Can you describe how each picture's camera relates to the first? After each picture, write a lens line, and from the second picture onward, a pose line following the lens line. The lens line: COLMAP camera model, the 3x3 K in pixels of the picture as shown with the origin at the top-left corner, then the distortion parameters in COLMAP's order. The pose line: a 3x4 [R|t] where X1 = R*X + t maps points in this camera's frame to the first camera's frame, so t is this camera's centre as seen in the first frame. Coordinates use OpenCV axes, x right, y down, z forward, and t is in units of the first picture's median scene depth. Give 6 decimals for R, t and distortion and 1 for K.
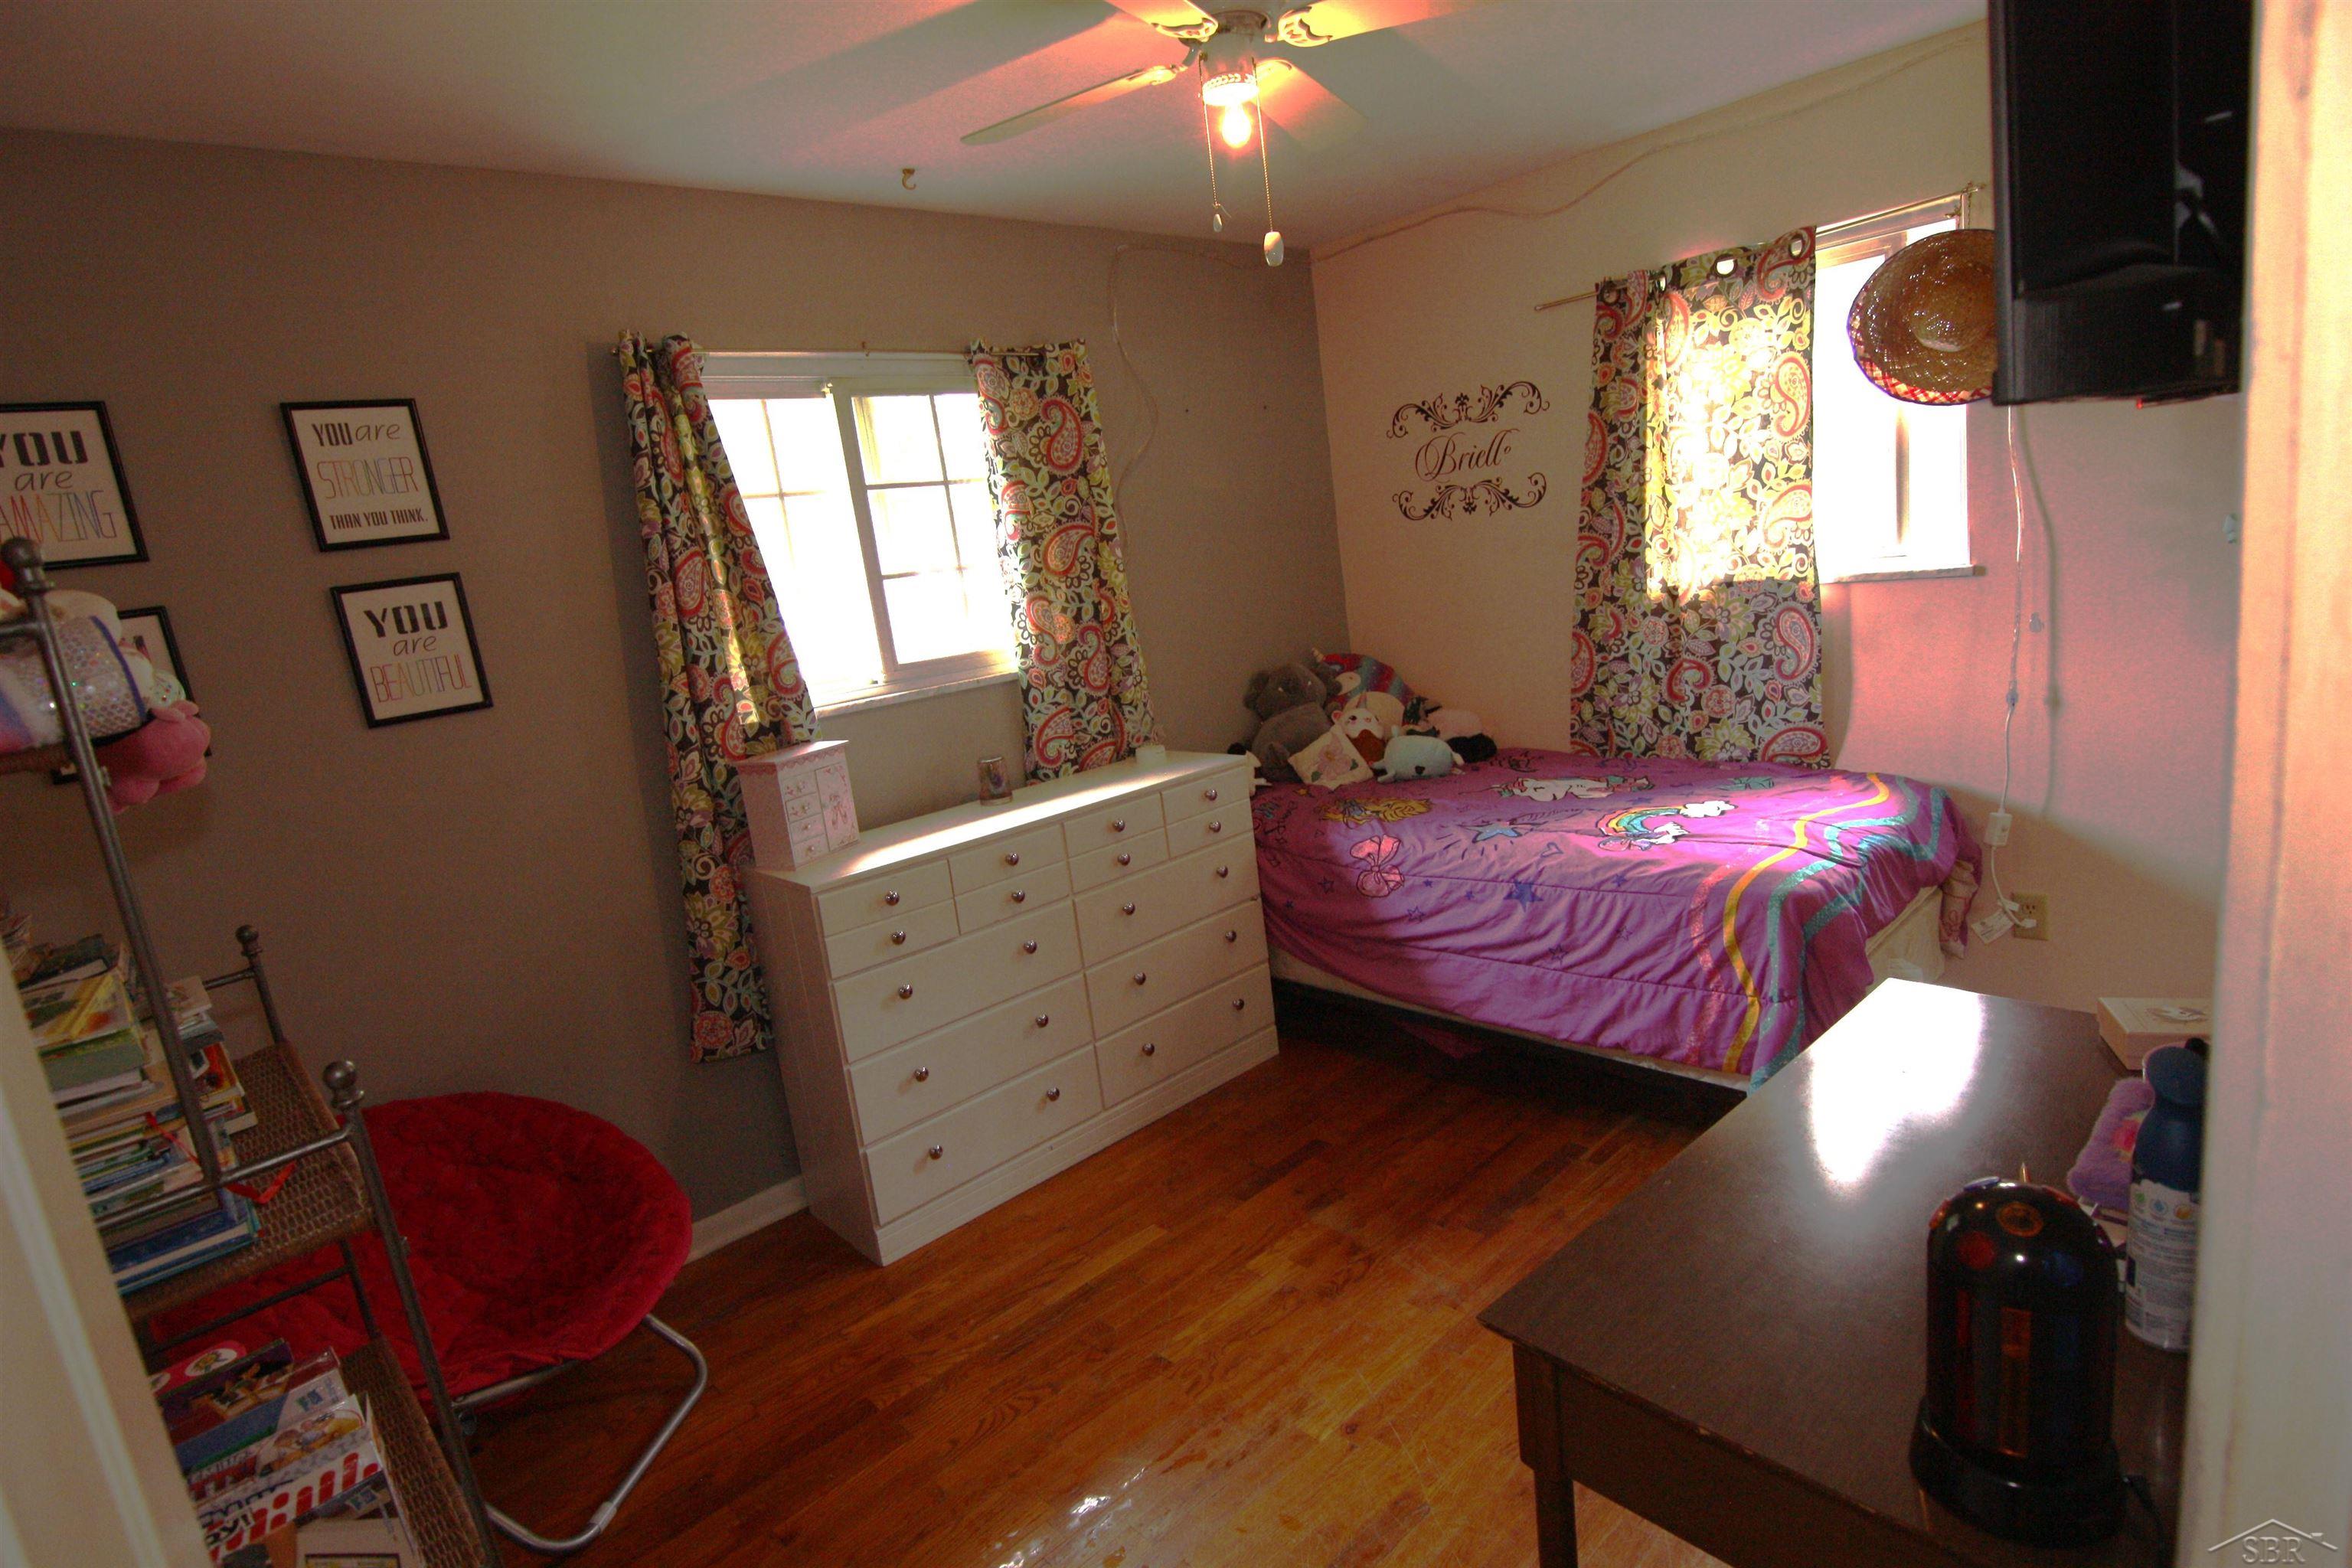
lens RADIAL K [[1211.4, 0, 1176.0], [0, 1211.4, 784.0], [0, 0, 1]] dist [-0.001257, -0.014644]
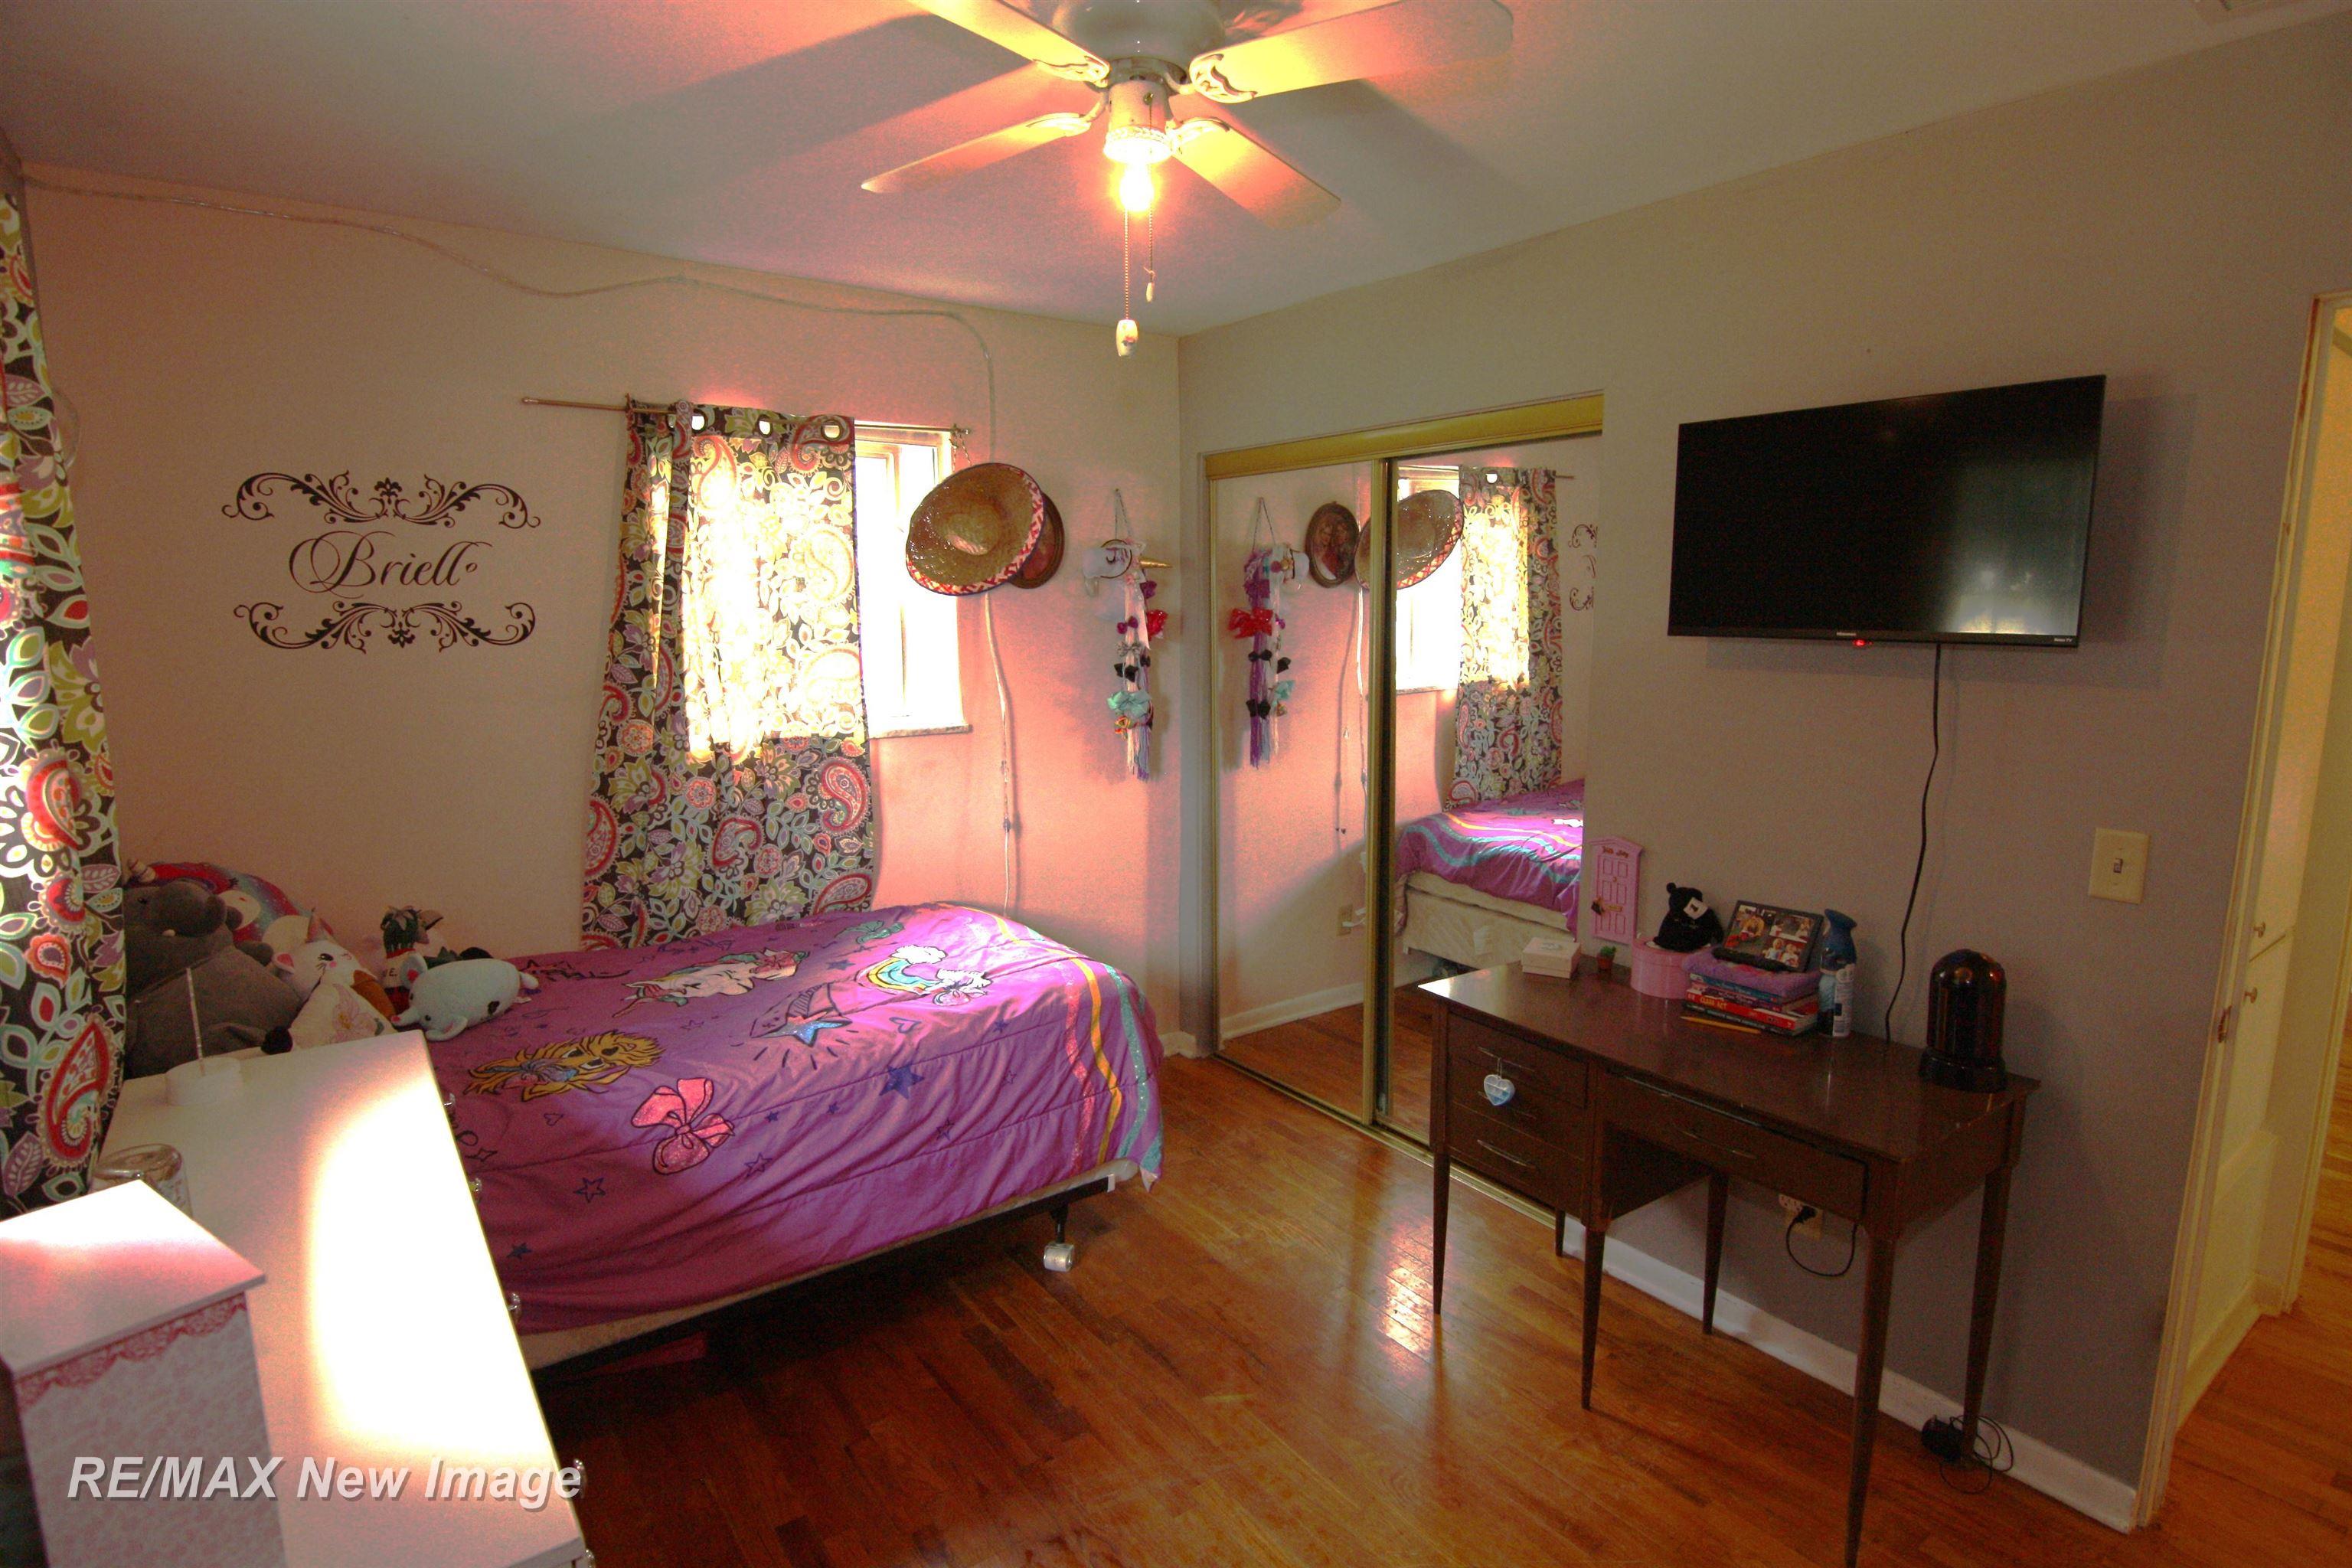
lens RADIAL K [[1211.4, 0, 1176.0], [0, 1211.4, 784.0], [0, 0, 1]] dist [-0.001257, -0.014644]
pose [[0.098902, -0.028742, 0.994682, -0.501654], [0.179241, 0.983748, 0.010604, -0.084330], [-0.978821, 0.177239, 0.102447, 0.598259]]
